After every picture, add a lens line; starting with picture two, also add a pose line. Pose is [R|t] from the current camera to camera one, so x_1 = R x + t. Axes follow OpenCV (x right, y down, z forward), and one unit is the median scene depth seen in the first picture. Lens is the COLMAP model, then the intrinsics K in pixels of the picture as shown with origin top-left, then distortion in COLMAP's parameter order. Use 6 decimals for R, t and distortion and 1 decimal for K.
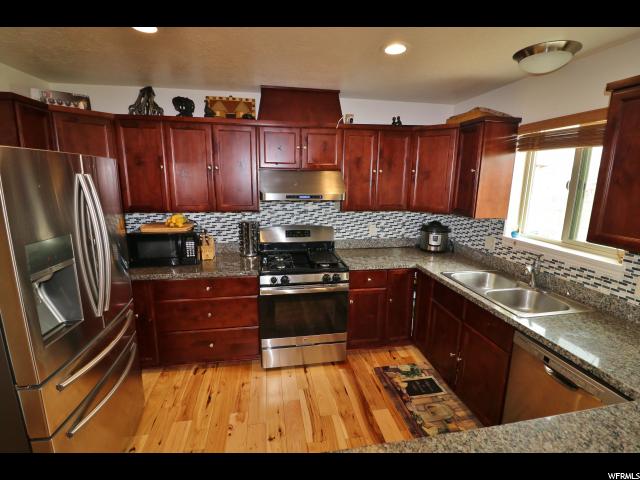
lens RADIAL K [[295.0, 0, 317.8], [0, 295.0, 236.0], [0, 0, 1]] dist [-0.008234, -0.008363]
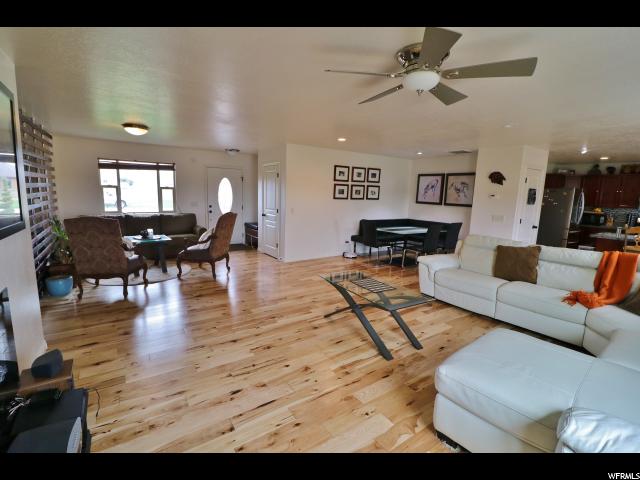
lens RADIAL K [[295.0, 0, 319.4], [0, 295.0, 240.1], [0, 0, 1]] dist [-0.008234, -0.008363]
pose [[0.409368, 0.141537, -0.901324, 0.994271], [-0.195587, 0.978541, 0.064830, 0.579709], [0.891159, 0.149748, 0.428266, -2.576010]]
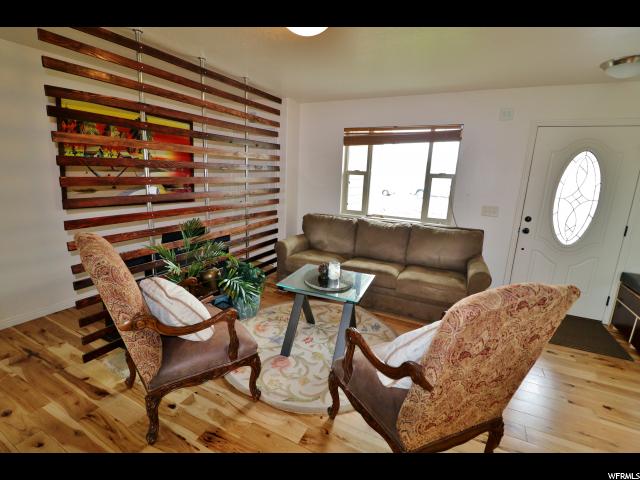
lens RADIAL K [[295.0, 0, 319.5], [0, 295.0, 238.7], [0, 0, 1]] dist [-0.008234, -0.008363]
pose [[-0.590904, 0.140491, -0.794414, -0.606578], [-0.197139, 0.929720, 0.311057, 0.515608], [0.782284, 0.340415, -0.521679, -2.349966]]
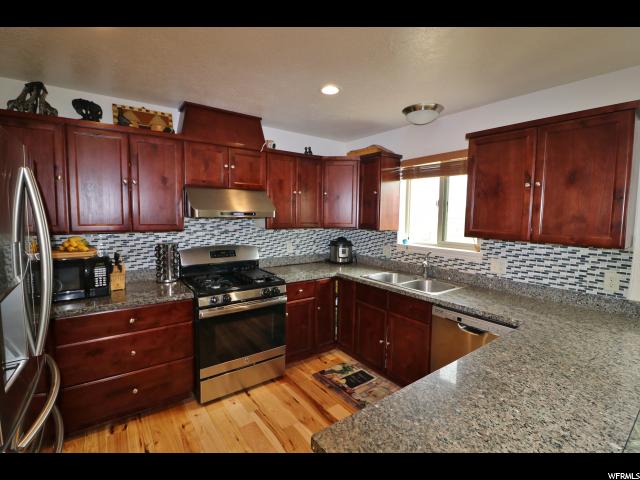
lens RADIAL K [[295.0, 0, 319.0], [0, 295.0, 236.7], [0, 0, 1]] dist [-0.008234, -0.008363]
pose [[0.898165, -0.035517, 0.438221, -0.237733], [0.082237, 0.992712, -0.088094, 0.054730], [-0.431898, 0.115161, 0.894540, -0.009857]]
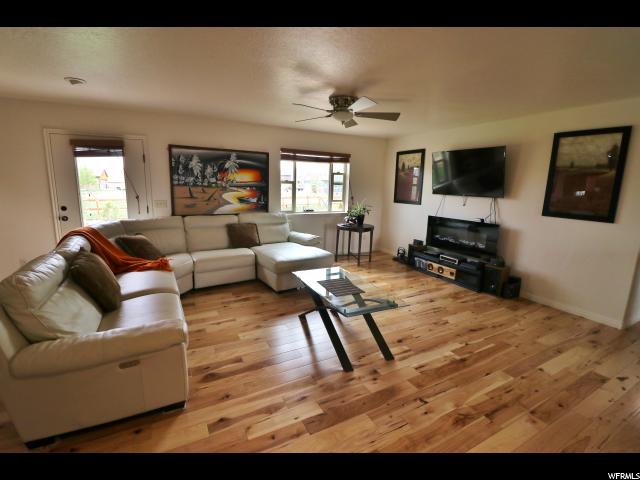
lens RADIAL K [[295.0, 0, 321.2], [0, 295.0, 238.1], [0, 0, 1]] dist [-0.008234, -0.008363]
pose [[-0.310112, -0.194107, 0.930673, -0.997007], [0.150986, 0.956455, 0.249794, 0.342180], [-0.938634, 0.217983, -0.267301, -1.484669]]
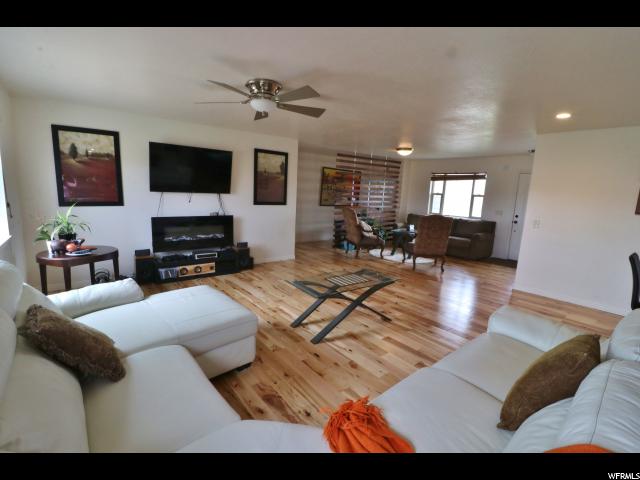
lens RADIAL K [[295.0, 0, 315.9], [0, 295.0, 237.4], [0, 0, 1]] dist [-0.008234, -0.008363]
pose [[-0.881911, 0.025056, -0.470749, 0.699140], [-0.141671, 0.938340, 0.315354, 0.250546], [0.449624, 0.344805, -0.823983, -0.881286]]
